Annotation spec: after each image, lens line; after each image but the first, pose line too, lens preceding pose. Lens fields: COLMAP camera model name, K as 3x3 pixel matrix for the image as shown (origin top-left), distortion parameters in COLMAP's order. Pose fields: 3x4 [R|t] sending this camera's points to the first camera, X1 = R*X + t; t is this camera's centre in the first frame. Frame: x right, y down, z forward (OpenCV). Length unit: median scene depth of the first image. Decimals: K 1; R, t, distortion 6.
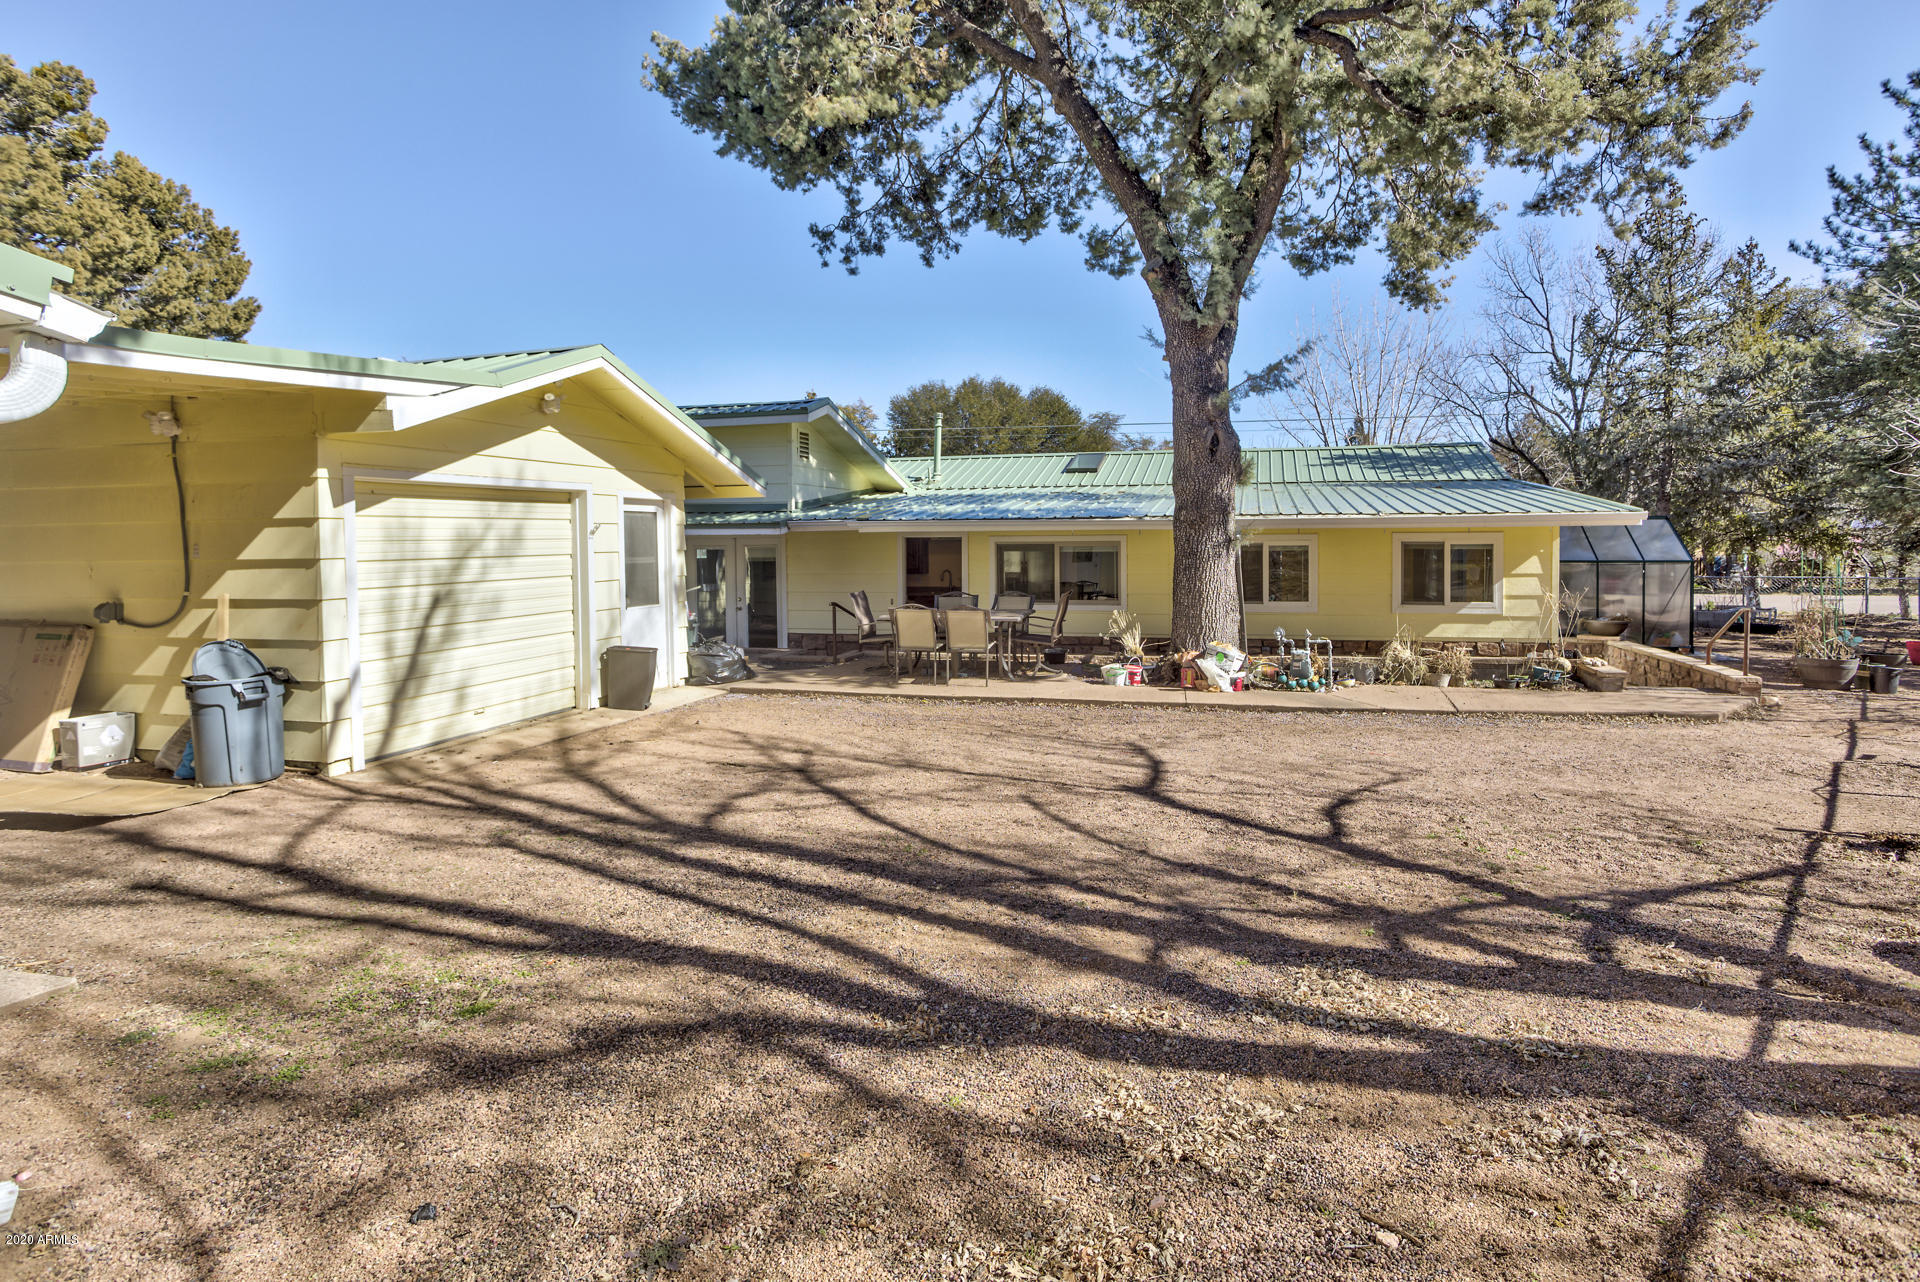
lens RADIAL K [[962.5, 0, 959.0], [0, 962.5, 568.5], [0, 0, 1]] dist [-0.063053, 0.039586]
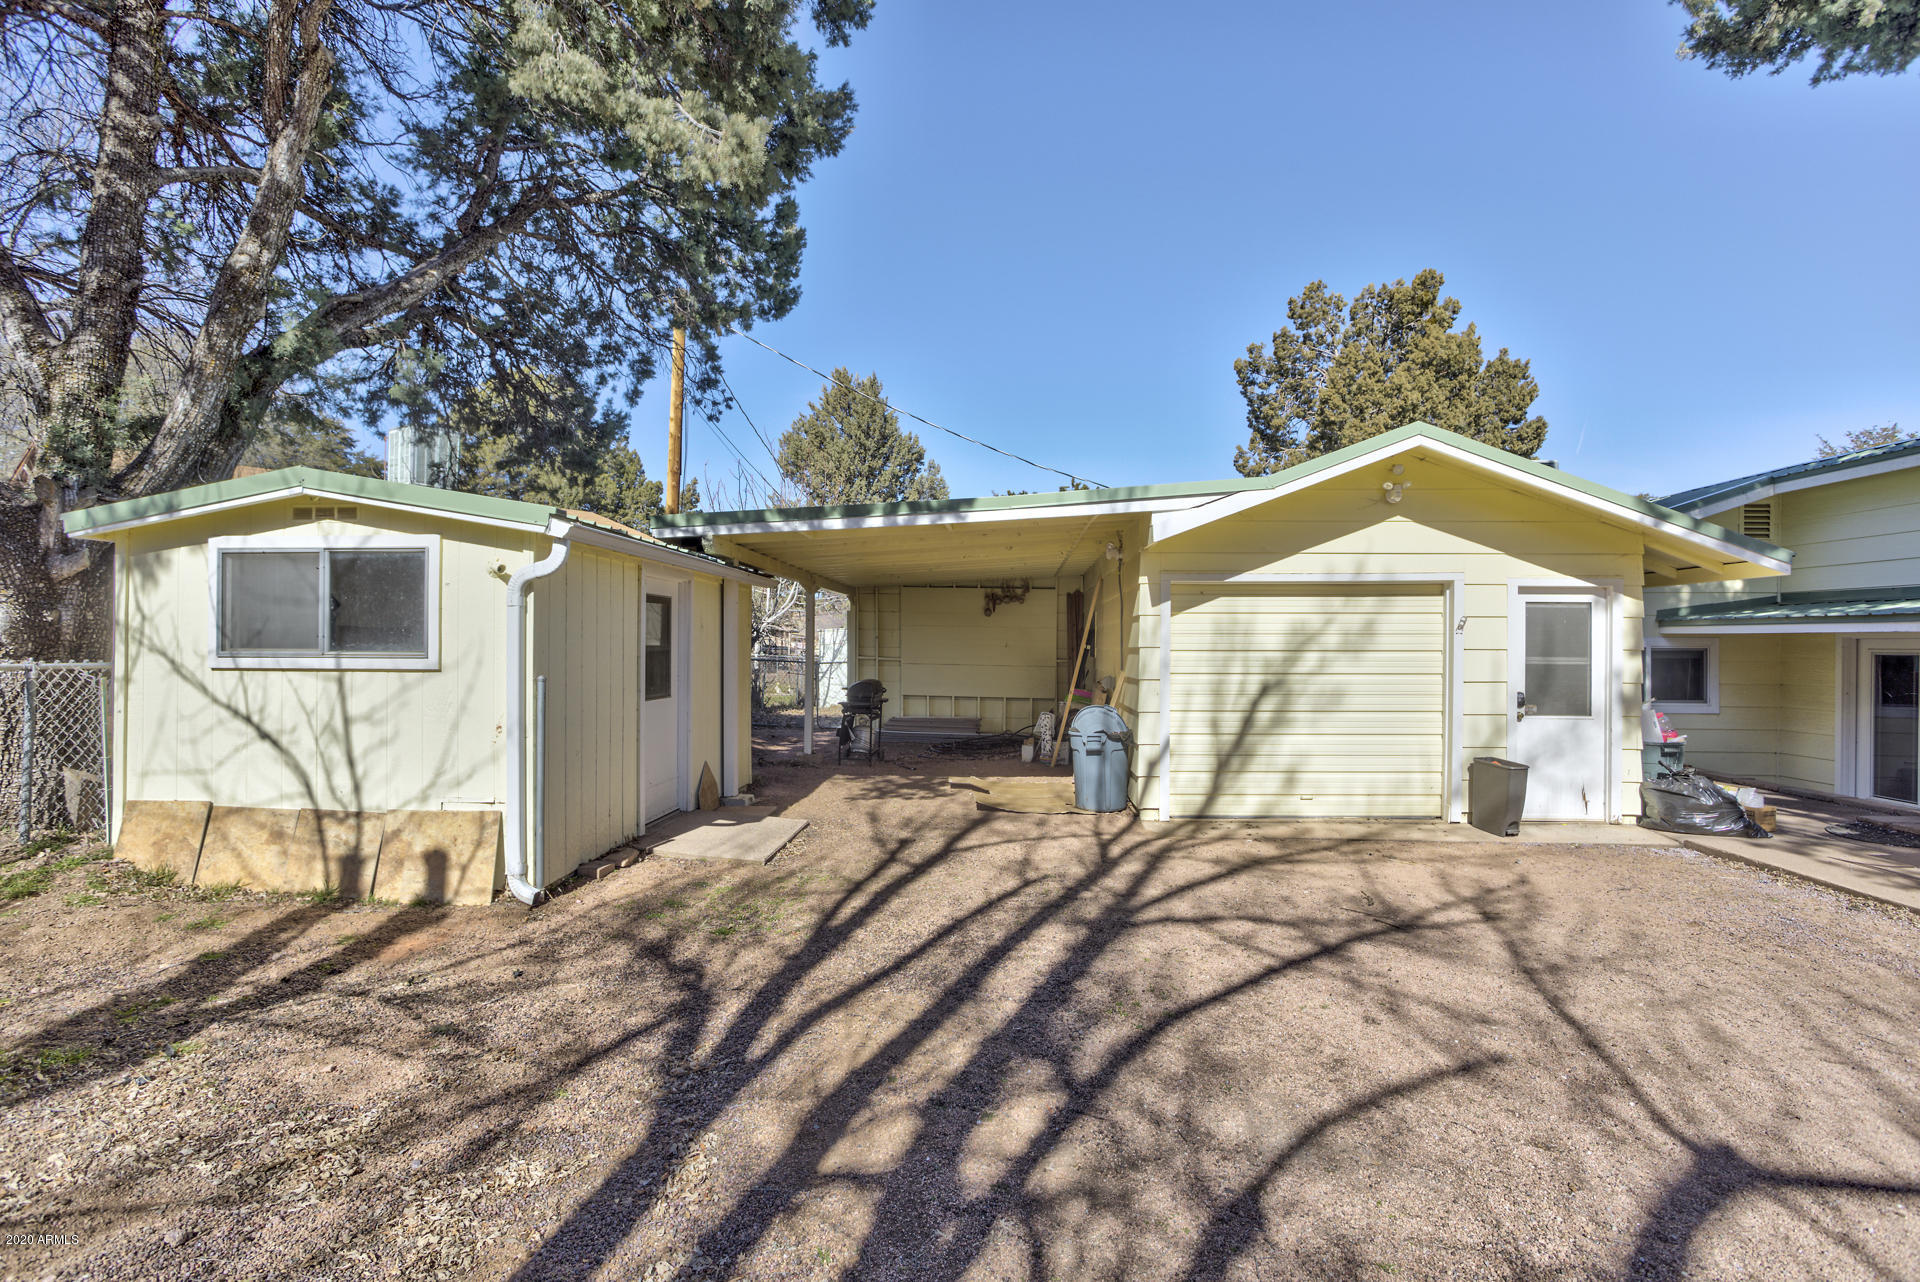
lens RADIAL K [[933.8, 0, 979.2], [0, 933.8, 634.2], [0, 0, 1]] dist [-0.055636, 0.034516]
pose [[0.226826, 0.000235, -0.973935, 0.499665], [-0.038896, 0.999204, -0.008818, -0.007887], [0.973158, 0.039883, 0.226655, 0.498147]]
